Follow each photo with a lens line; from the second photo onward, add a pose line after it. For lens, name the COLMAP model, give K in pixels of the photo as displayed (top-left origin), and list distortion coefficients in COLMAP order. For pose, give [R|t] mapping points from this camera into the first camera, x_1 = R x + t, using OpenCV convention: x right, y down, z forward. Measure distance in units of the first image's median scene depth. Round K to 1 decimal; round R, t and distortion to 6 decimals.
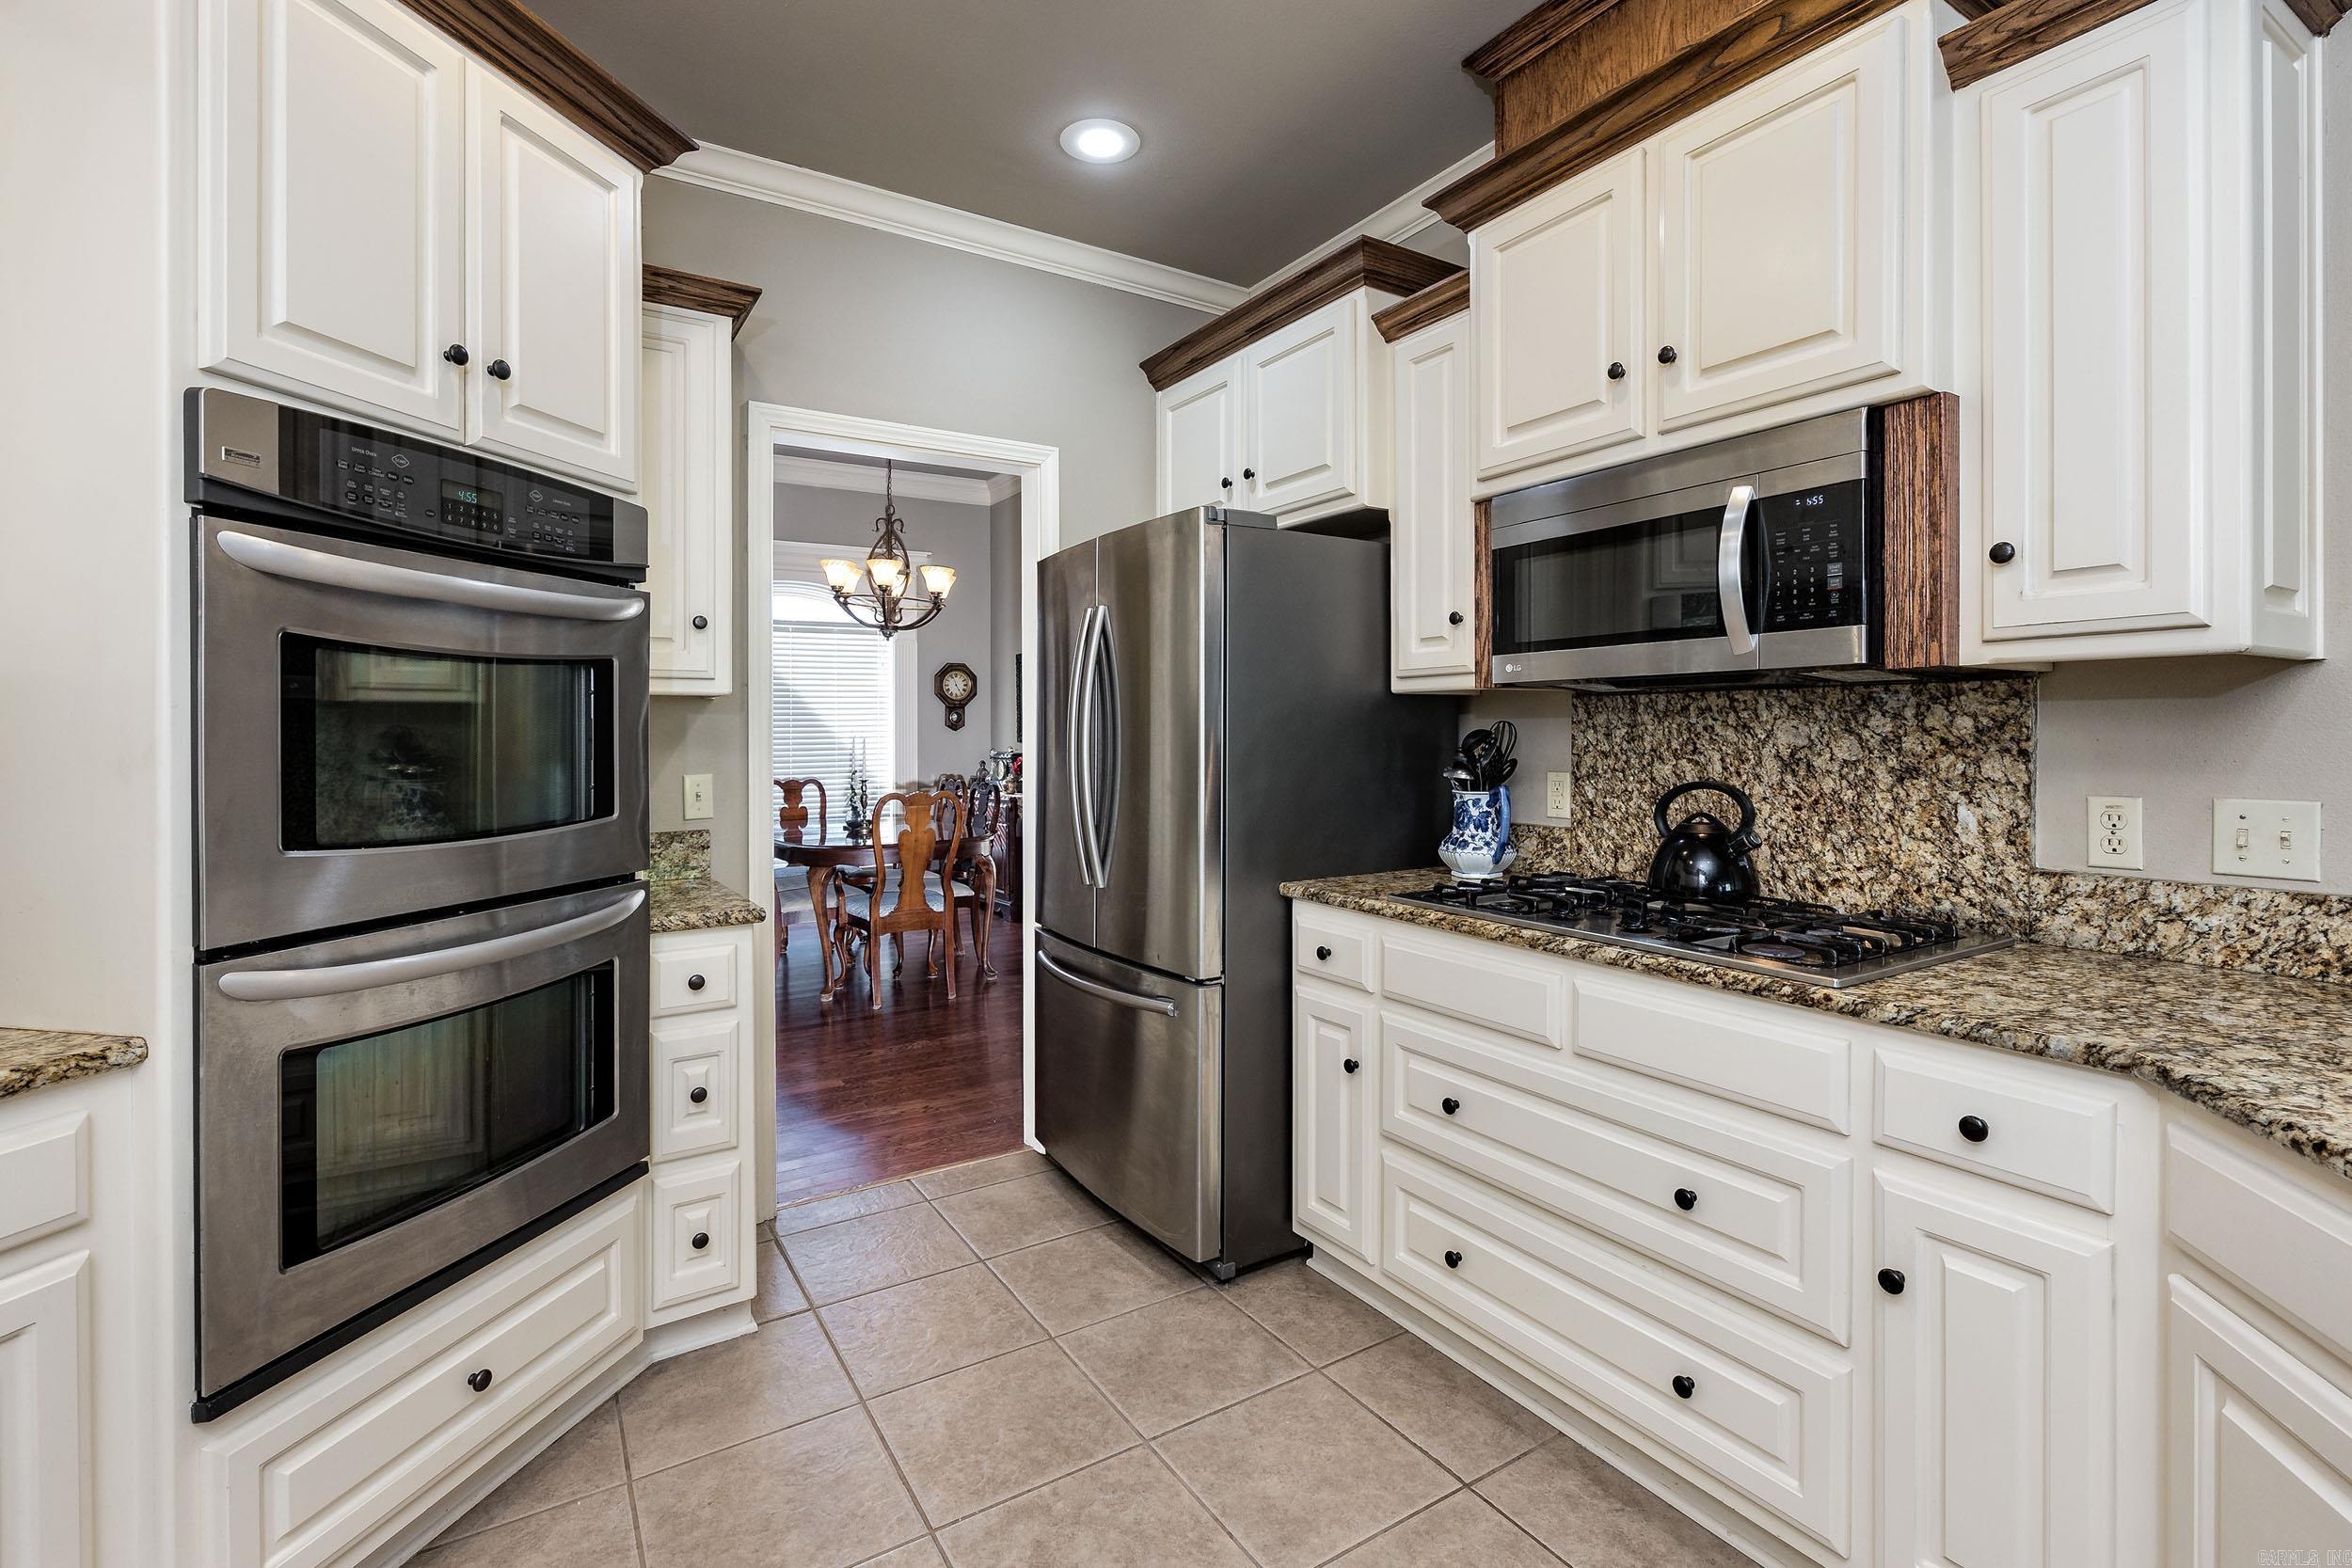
lens RADIAL K [[946.7, 0, 1148.3], [0, 946.7, 729.9], [0, 0, 1]] dist [-0.001691, 0.000241]
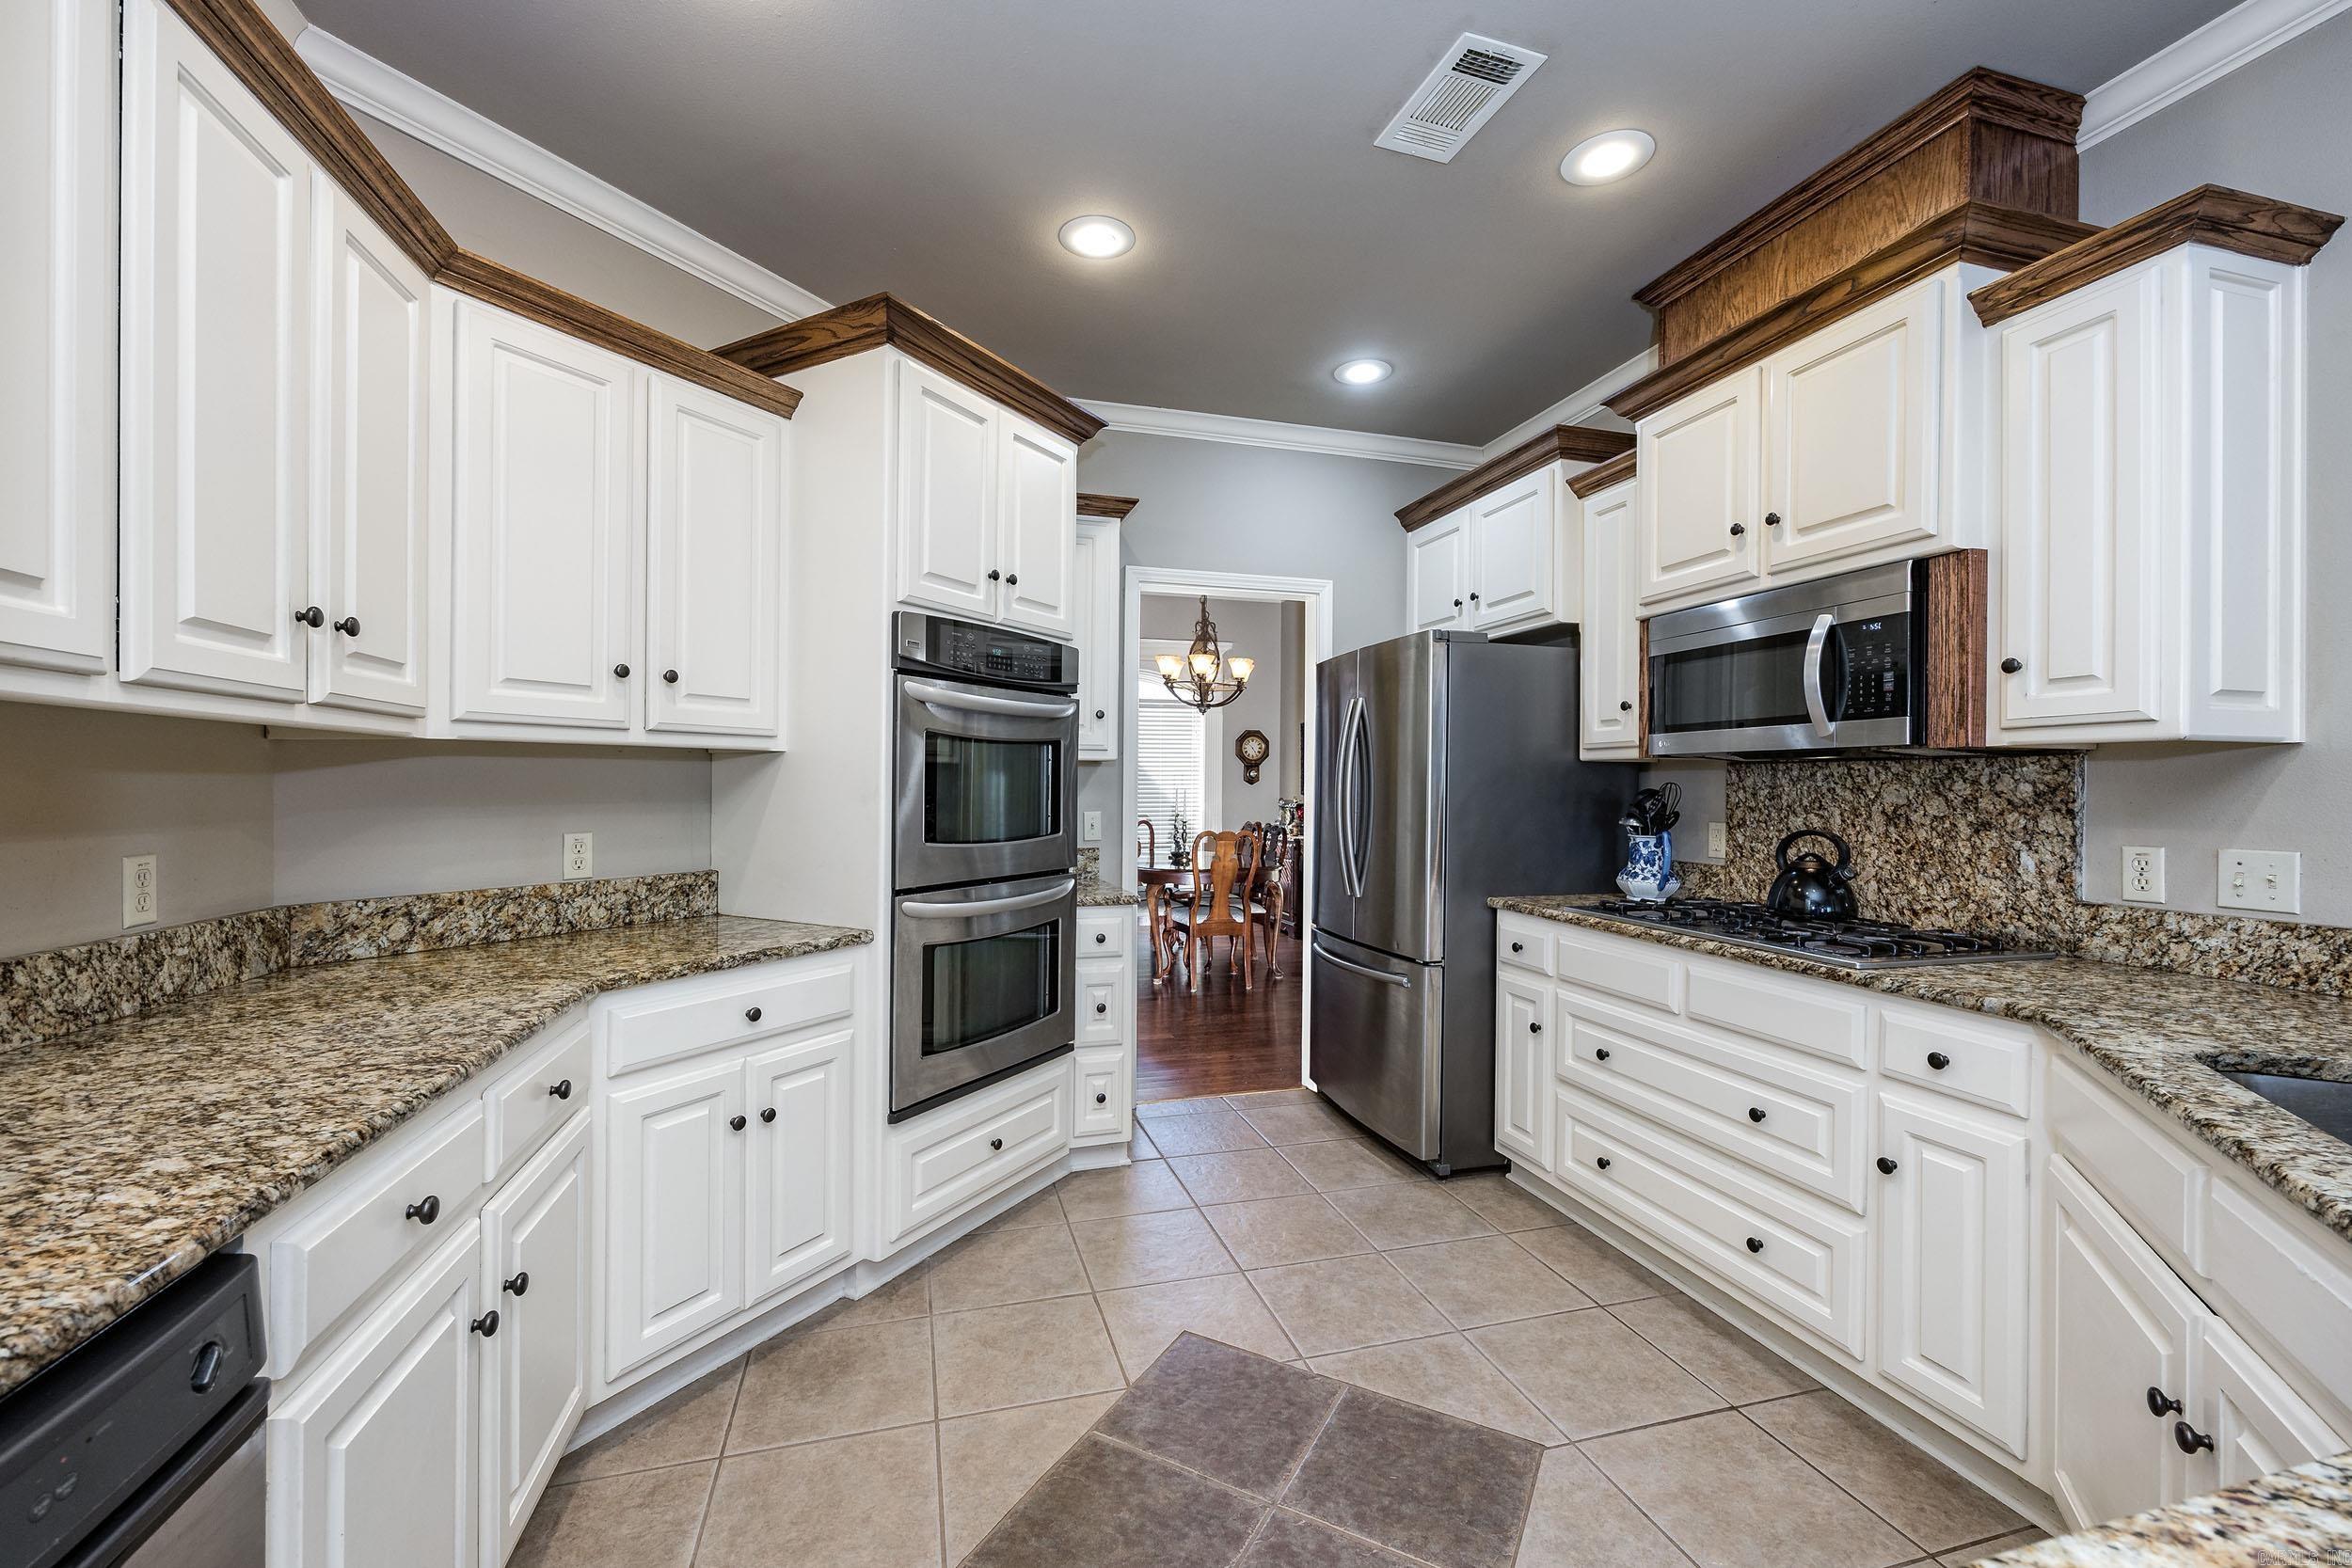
lens RADIAL K [[836.8, 0, 1198.3], [0, 836.8, 779.3], [0, 0, 1]] dist [0.001097, 0.000100]
pose [[0.966245, 0.010092, -0.257429, 0.054914], [-0.011677, 0.999921, -0.004629, -0.001106], [0.257362, 0.007479, 0.966286, -0.374867]]
